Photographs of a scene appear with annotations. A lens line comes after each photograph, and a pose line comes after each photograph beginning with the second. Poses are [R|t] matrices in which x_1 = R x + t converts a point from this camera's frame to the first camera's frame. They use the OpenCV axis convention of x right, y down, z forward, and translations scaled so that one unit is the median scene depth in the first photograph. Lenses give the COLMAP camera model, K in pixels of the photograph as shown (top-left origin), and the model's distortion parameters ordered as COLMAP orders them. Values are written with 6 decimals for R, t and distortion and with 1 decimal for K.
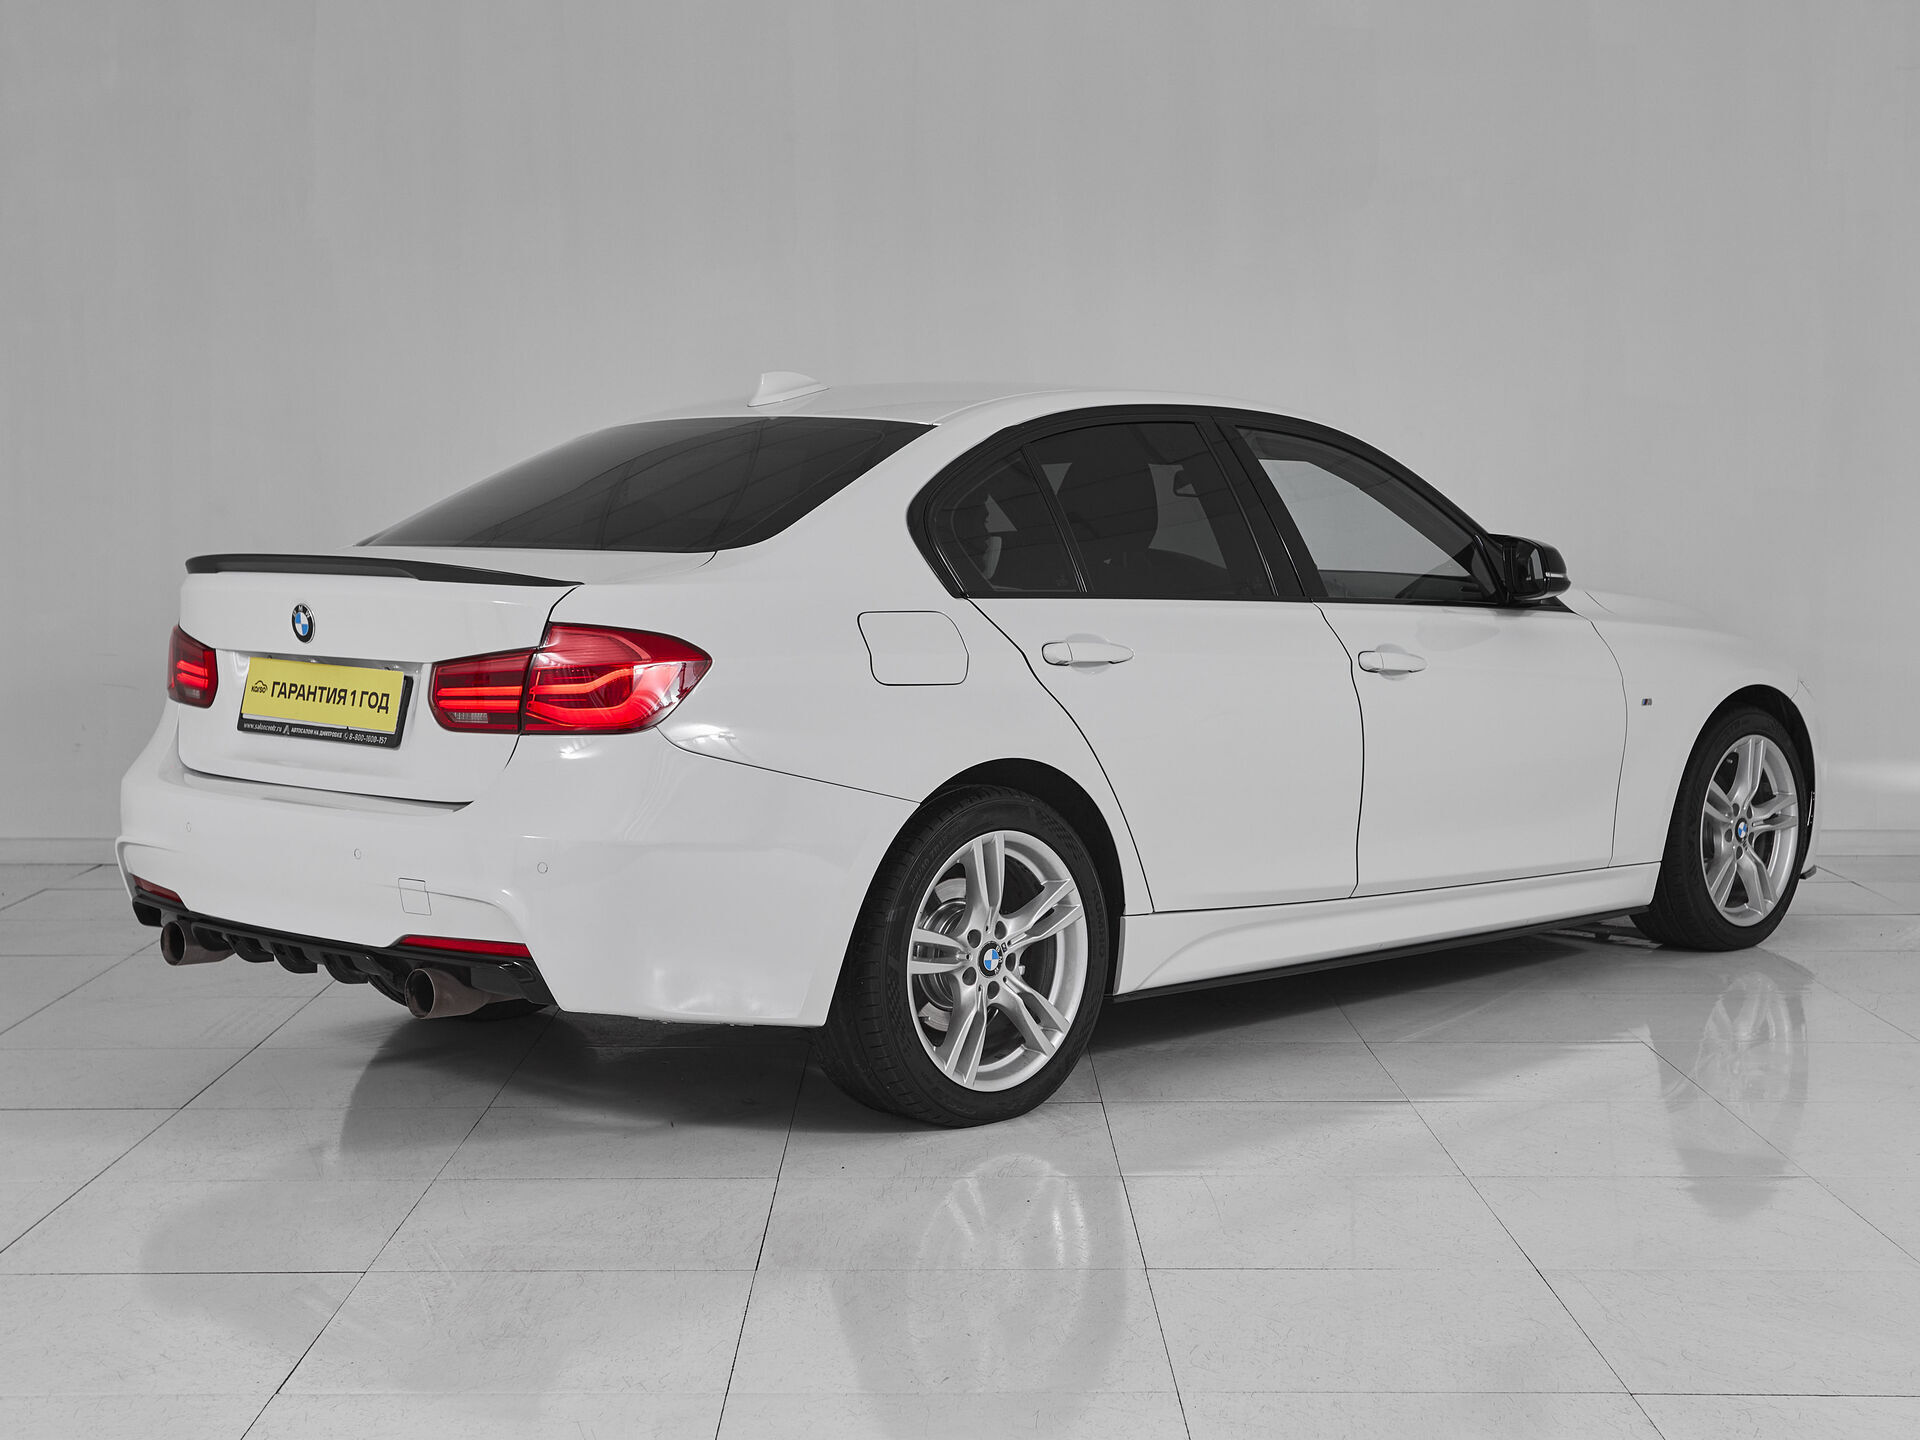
lens RADIAL K [[2397.9, 0, 960.0], [0, 2397.9, 720.0], [0, 0, 1]] dist [-0.008575, -0.023939]
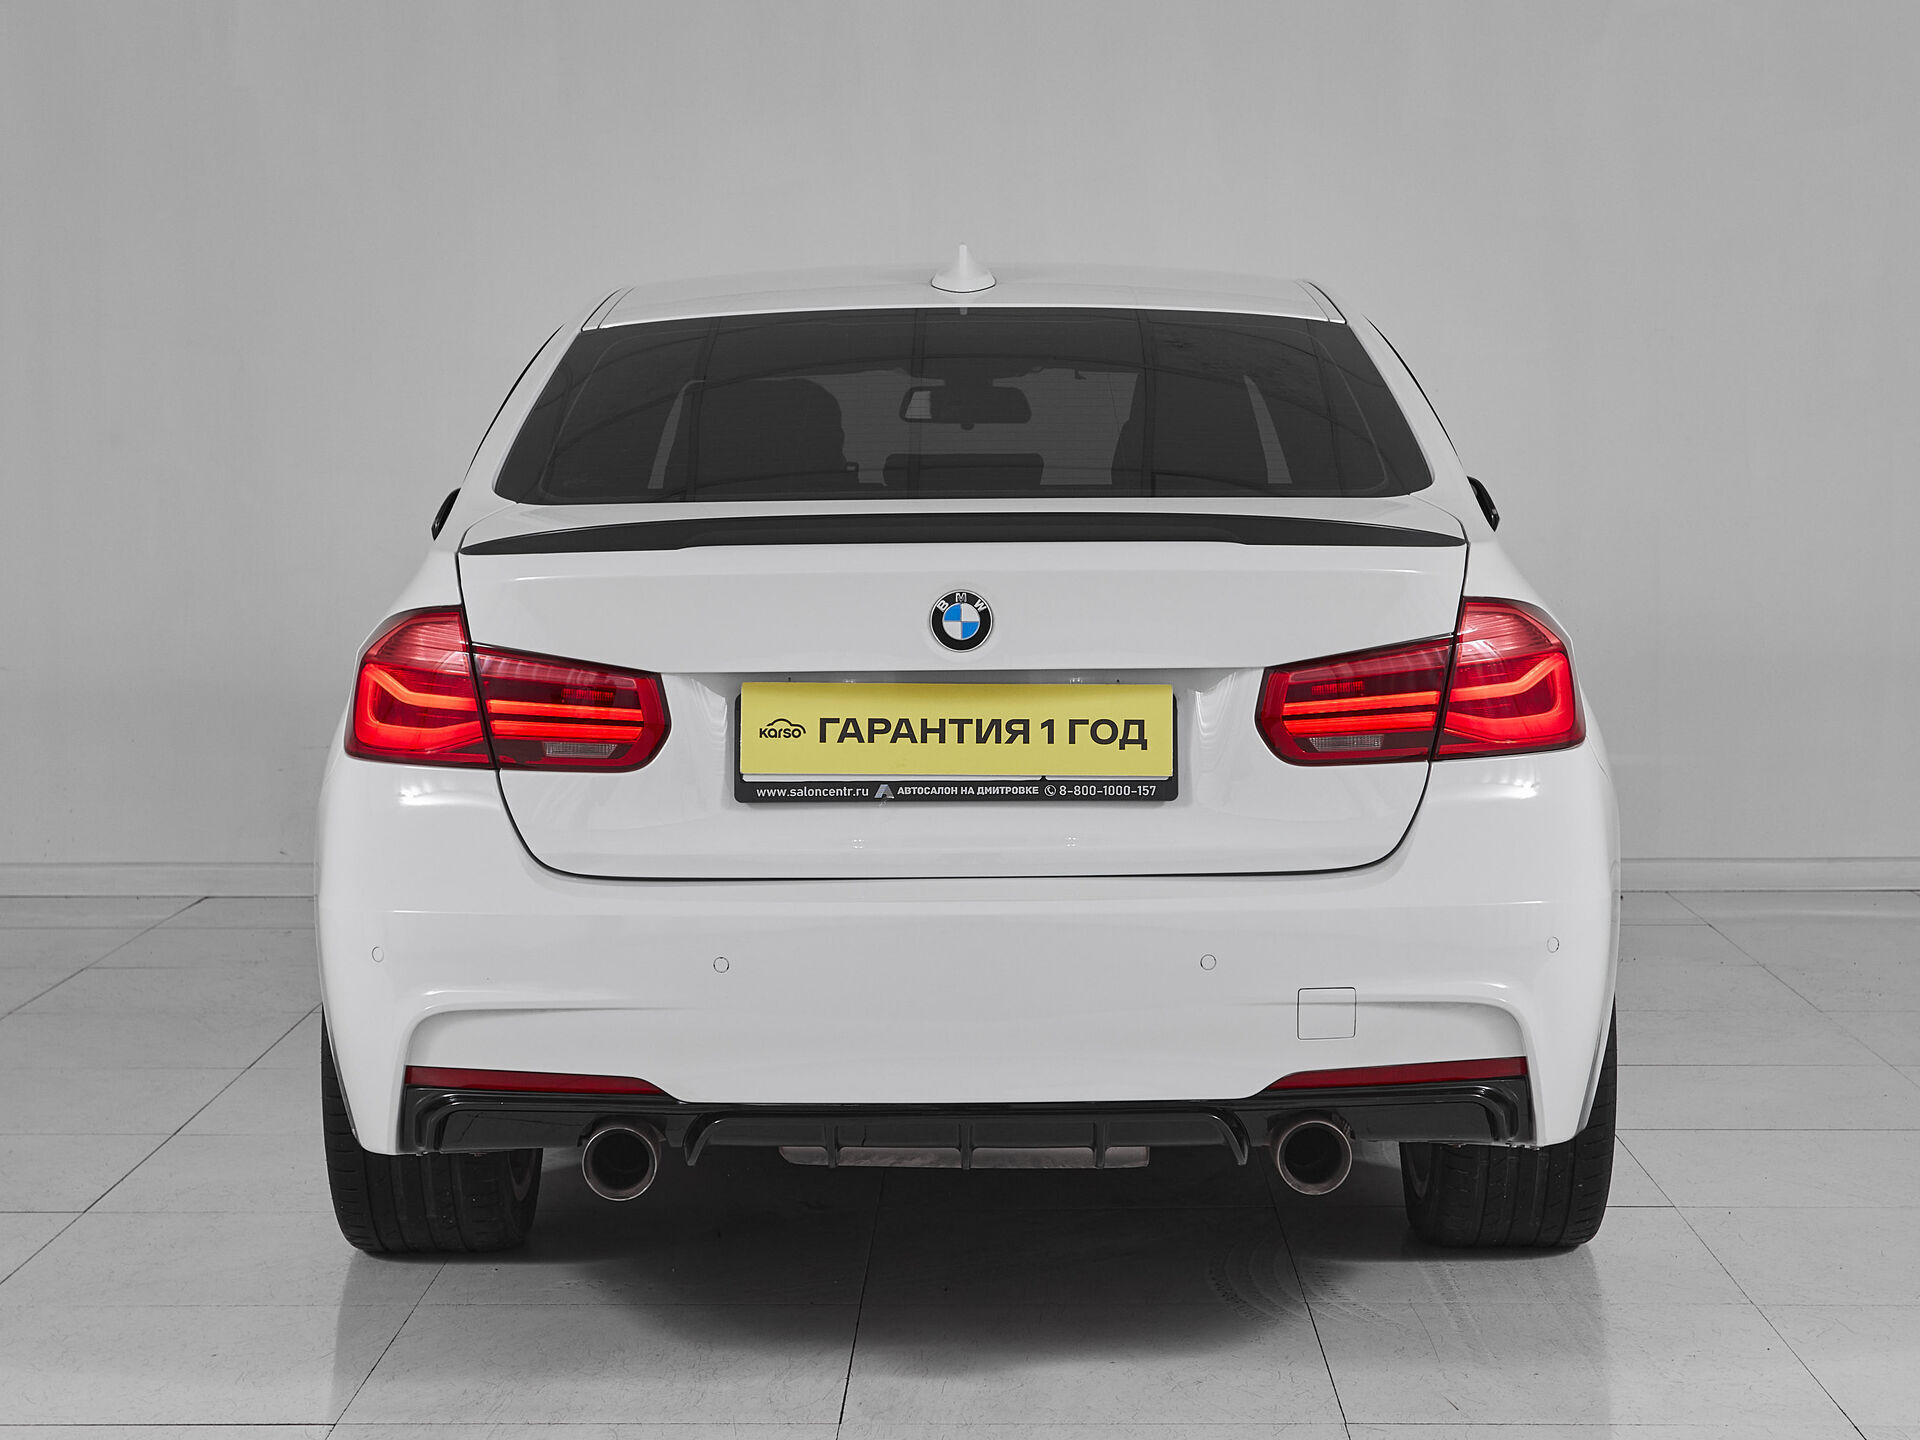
lens RADIAL K [[2397.9, 0, 960.0], [0, 2397.9, 720.0], [0, 0, 1]] dist [-0.008575, -0.023939]
pose [[0.759201, -0.076049, 0.646398, -0.694111], [0.064976, 0.997045, 0.040987, -0.040663], [-0.647605, 0.010883, 0.761898, 0.526030]]
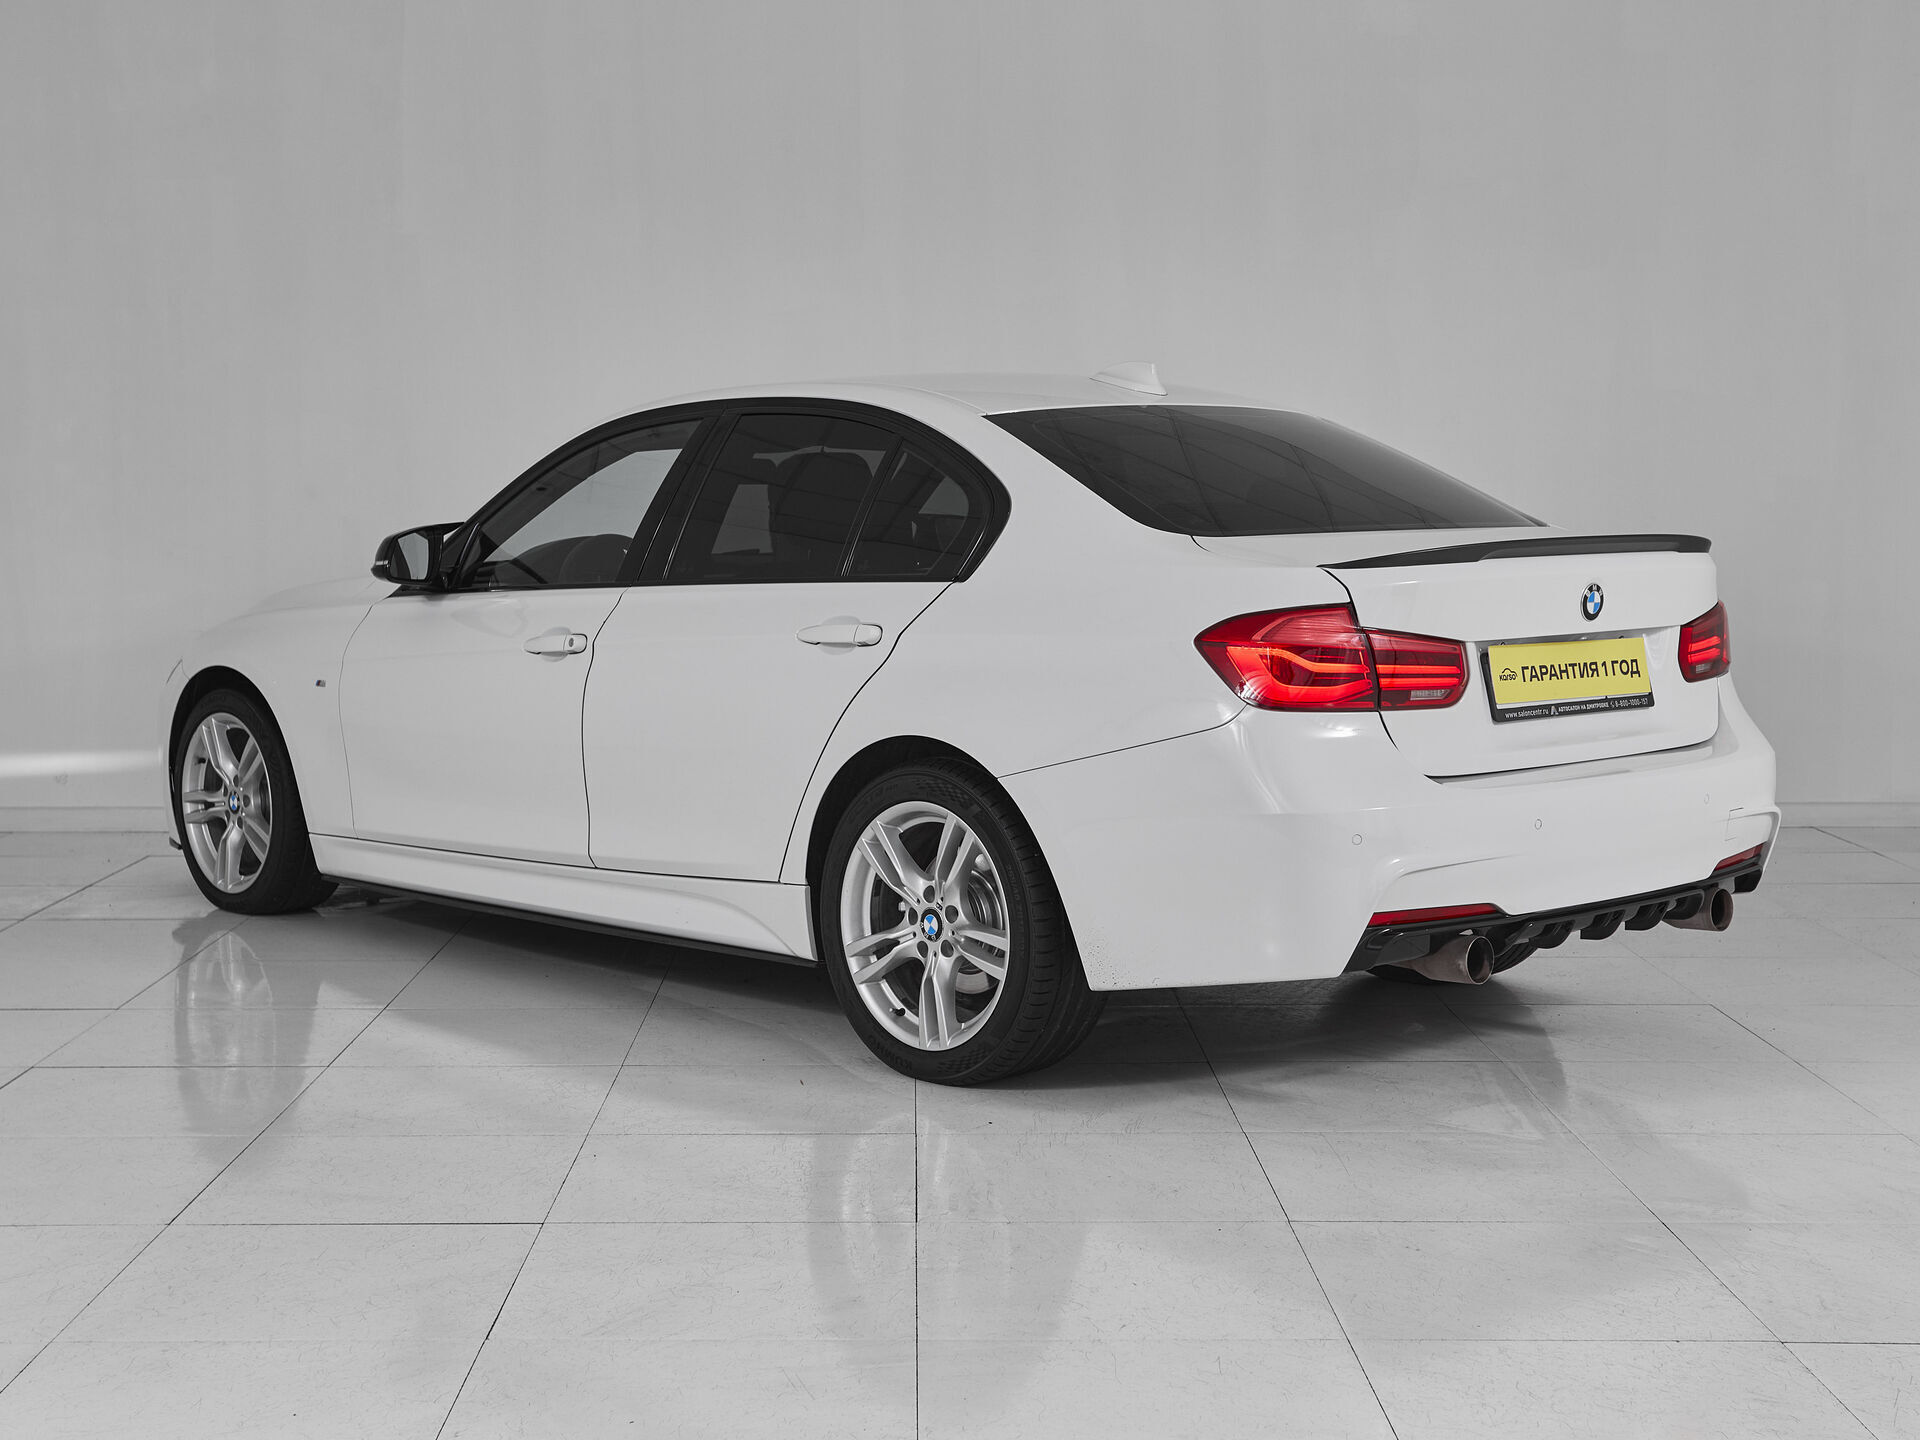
lens RADIAL K [[2319.4, 0, 960.0], [0, 2319.4, 720.0], [0, 0, 1]] dist [0.045406, 0.018027]
pose [[0.110025, -0.081563, 0.990577, -1.329467], [0.098447, 0.992621, 0.070797, -0.089359], [-0.989041, 0.089730, 0.117243, 1.173532]]
